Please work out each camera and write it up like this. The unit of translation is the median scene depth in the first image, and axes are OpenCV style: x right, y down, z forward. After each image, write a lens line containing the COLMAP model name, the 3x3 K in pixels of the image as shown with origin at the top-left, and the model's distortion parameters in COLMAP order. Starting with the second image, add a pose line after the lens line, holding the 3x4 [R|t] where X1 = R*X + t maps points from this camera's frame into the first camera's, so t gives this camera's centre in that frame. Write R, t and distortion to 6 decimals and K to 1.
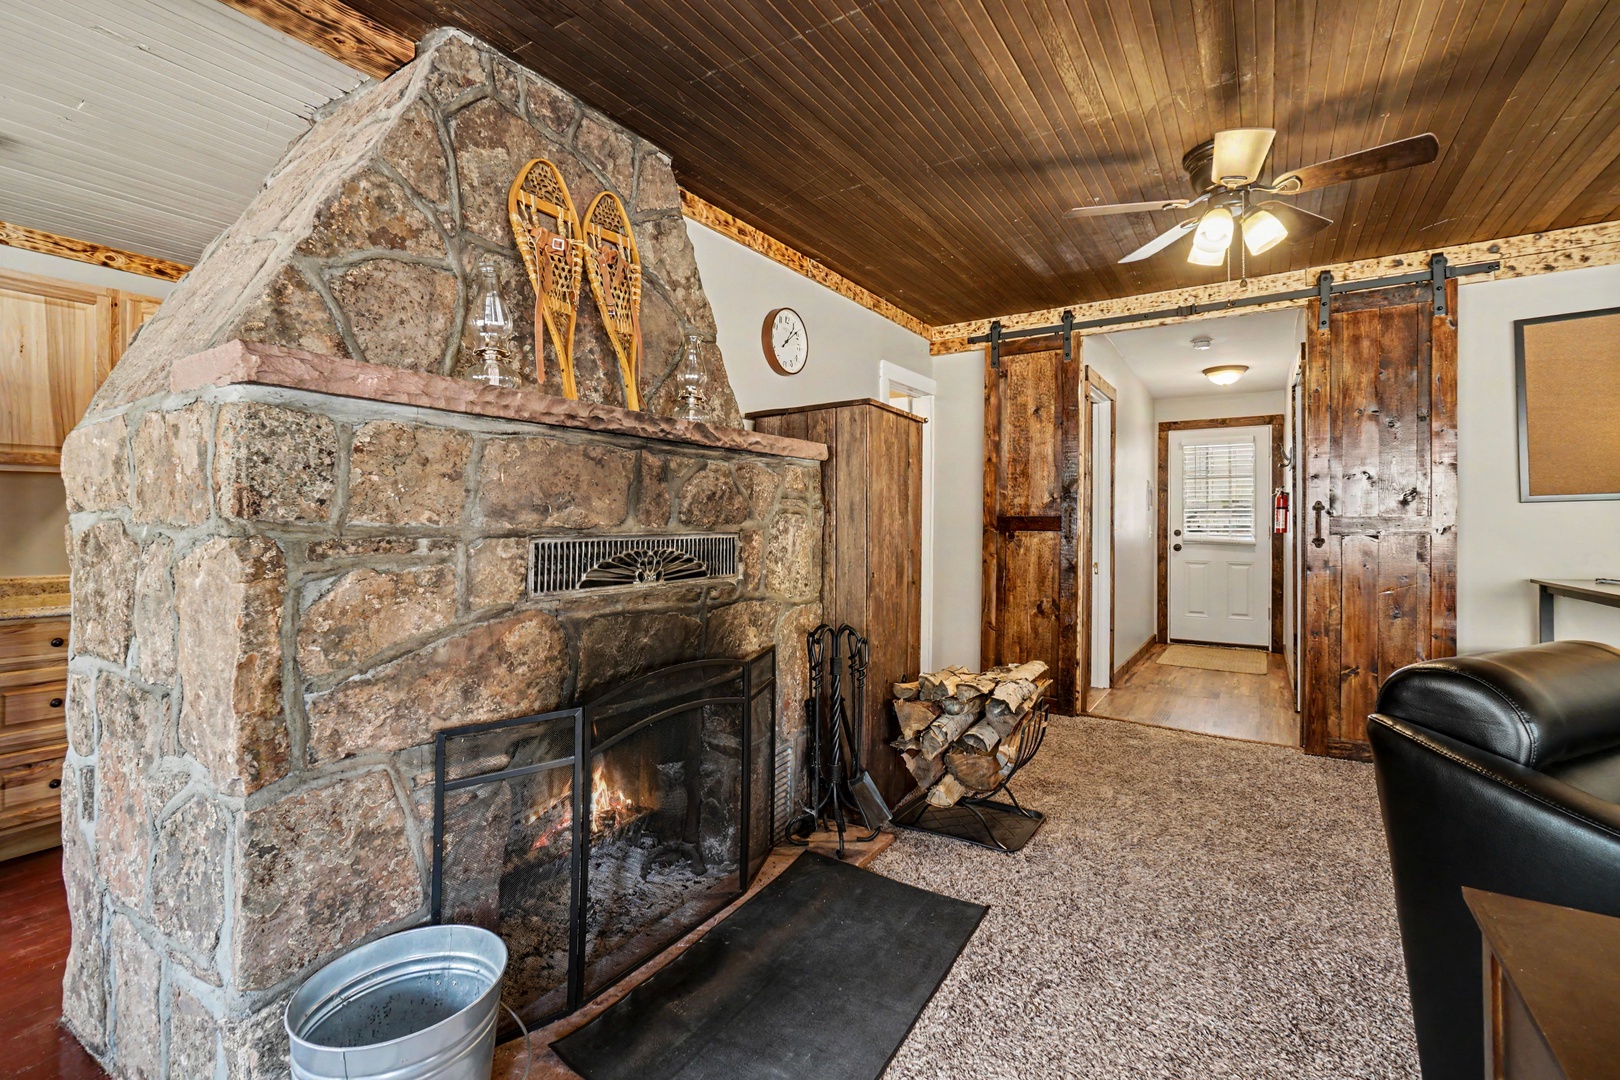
lens RADIAL K [[711.5, 0, 804.0], [0, 711.5, 518.6], [0, 0, 1]] dist [-0.011104, 0.000811]
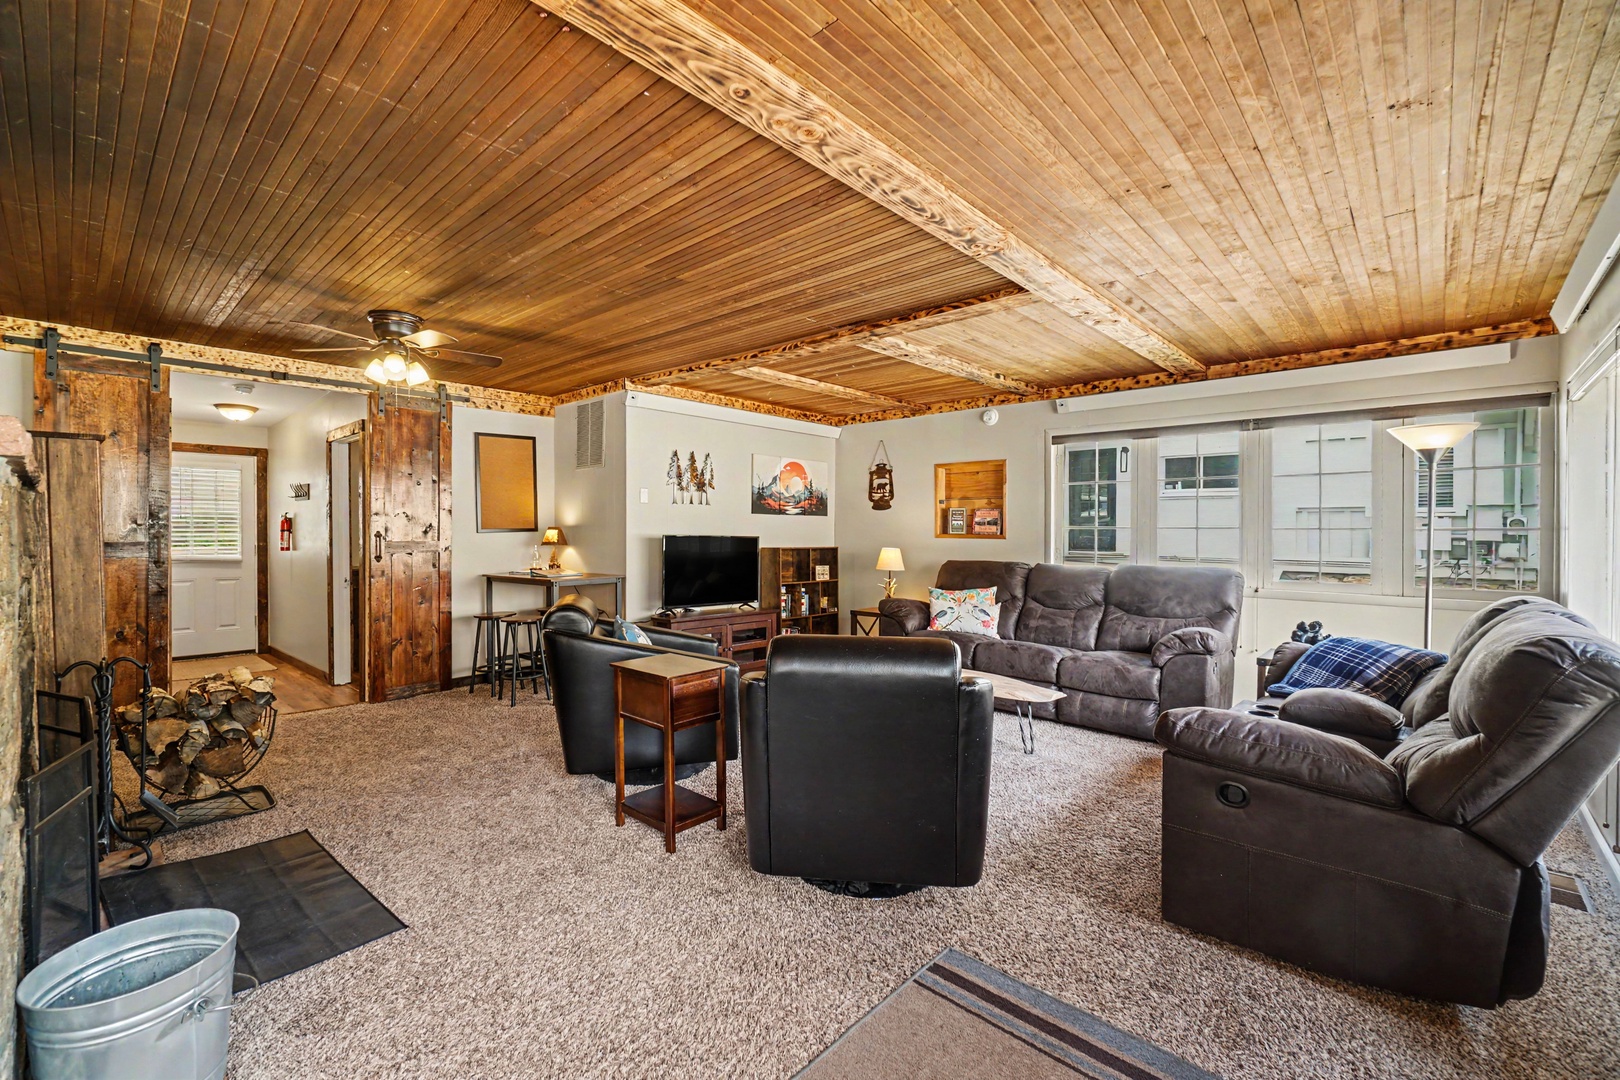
lens RADIAL K [[689.8, 0, 800.3], [0, 689.8, 546.7], [0, 0, 1]] dist [-0.002446, -0.000010]
pose [[0.170700, -0.021460, 0.985089, -0.655035], [-0.004069, 0.999739, 0.022485, -0.033517], [-0.985315, -0.007846, 0.170568, -0.138107]]
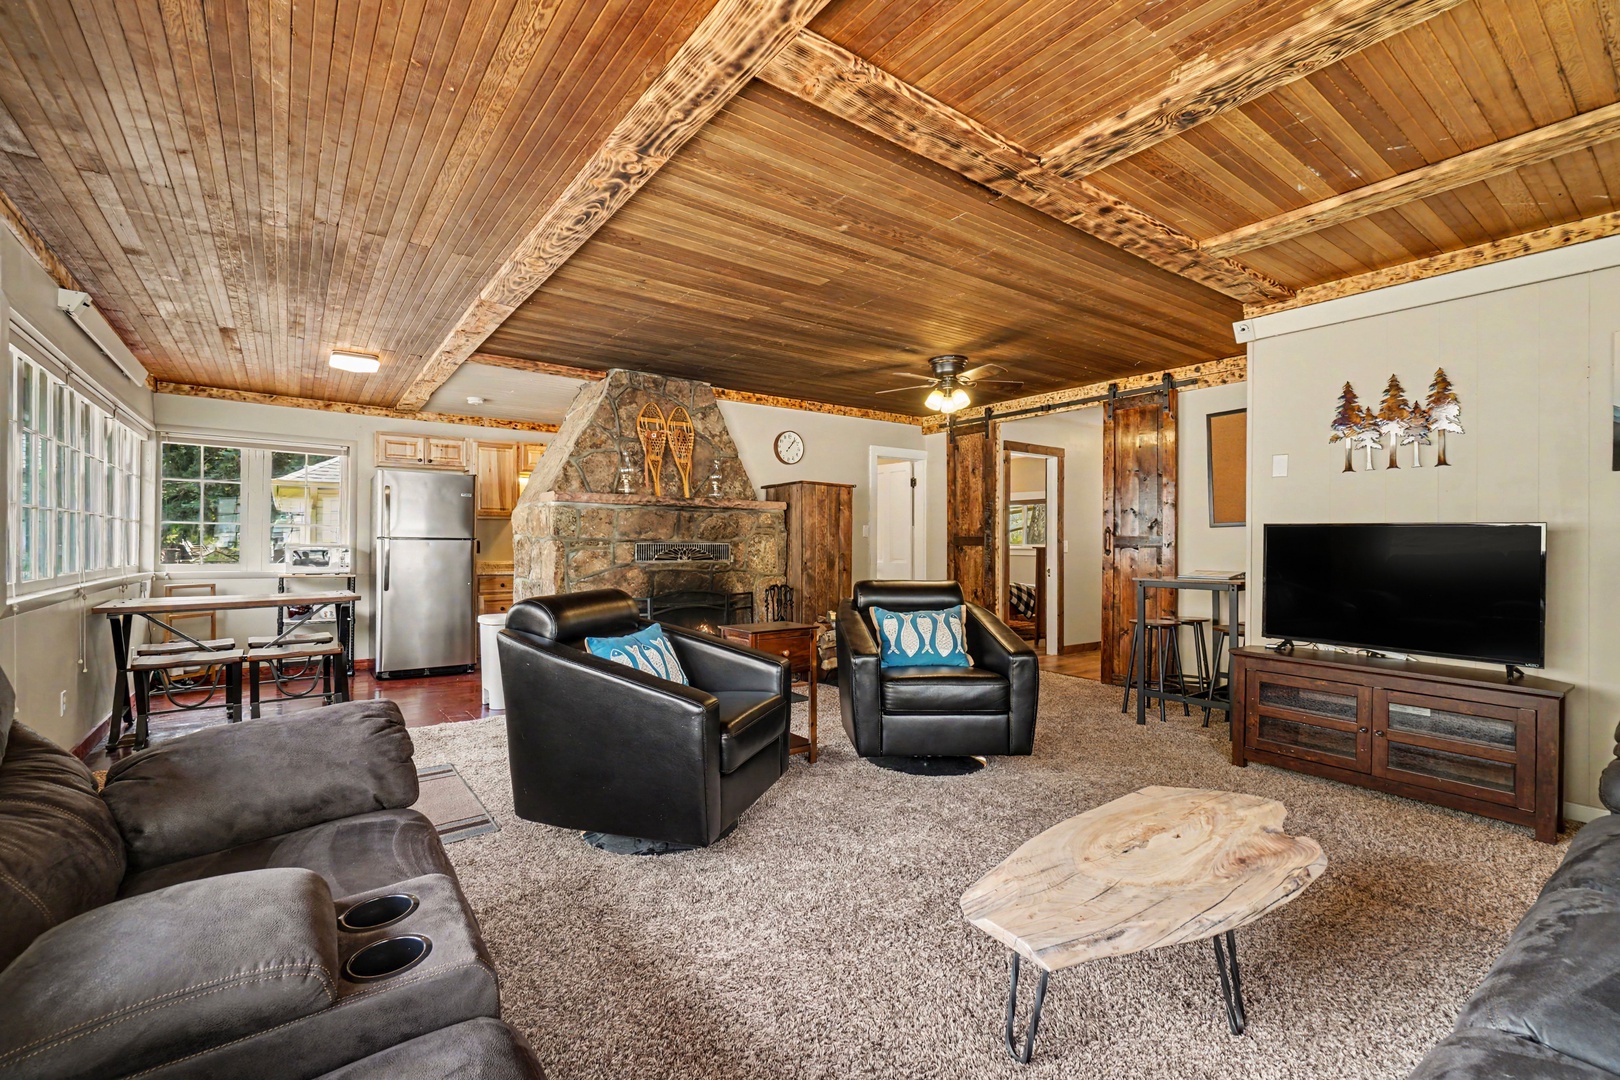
lens RADIAL K [[711.5, 0, 815.6], [0, 711.5, 553.6], [0, 0, 1]] dist [-0.011104, 0.000811]
pose [[0.938304, 0.008389, -0.345709, 0.802730], [-0.002172, 0.999829, 0.018367, 0.010227], [0.345804, -0.016483, 0.938162, -0.917687]]
